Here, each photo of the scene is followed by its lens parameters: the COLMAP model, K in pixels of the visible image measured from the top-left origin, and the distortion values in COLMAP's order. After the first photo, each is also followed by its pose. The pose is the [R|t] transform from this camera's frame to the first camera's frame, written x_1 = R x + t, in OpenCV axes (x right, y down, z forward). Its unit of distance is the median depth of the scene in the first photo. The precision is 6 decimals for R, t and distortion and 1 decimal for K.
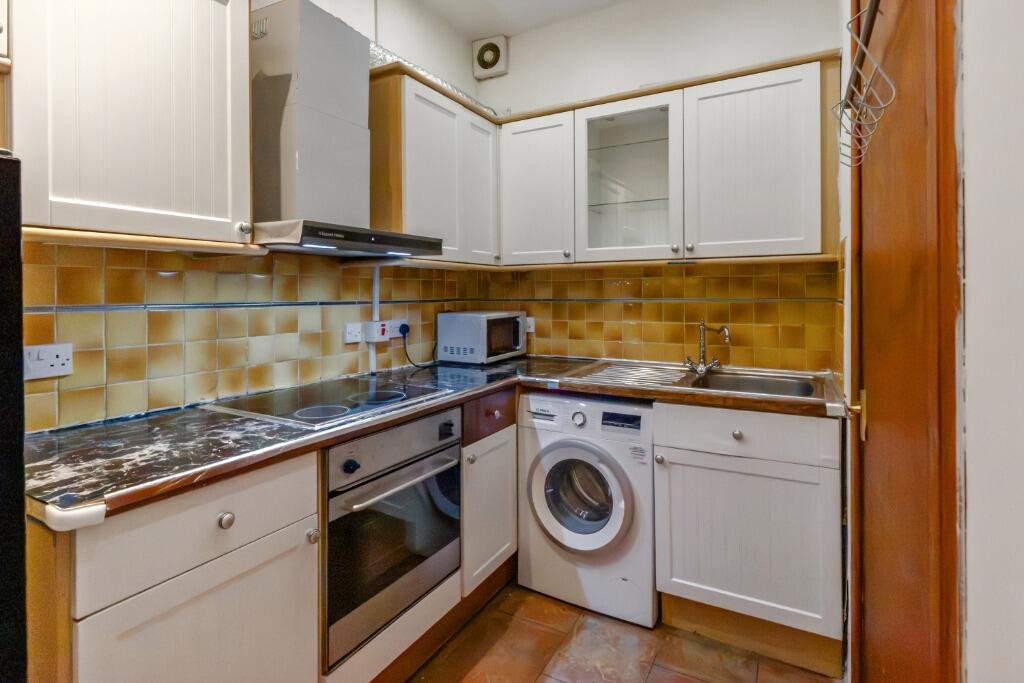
lens RADIAL K [[515.1, 0, 515.1], [0, 515.1, 292.4], [0, 0, 1]] dist [0.013774, 0.000967]
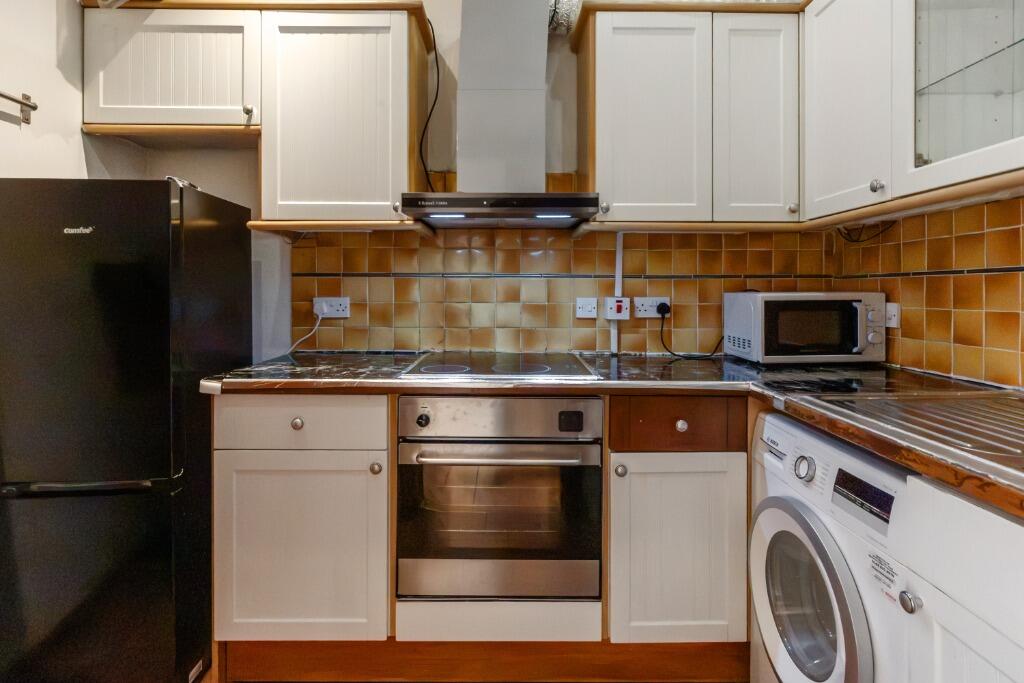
lens RADIAL K [[515.1, 0, 513.0], [0, 515.1, 292.6], [0, 0, 1]] dist [0.013774, 0.000967]
pose [[0.491317, 0.008798, -0.870936, 0.446221], [-0.002851, 0.999960, 0.008493, 0.042665], [0.870976, -0.001690, 0.491323, 0.416322]]
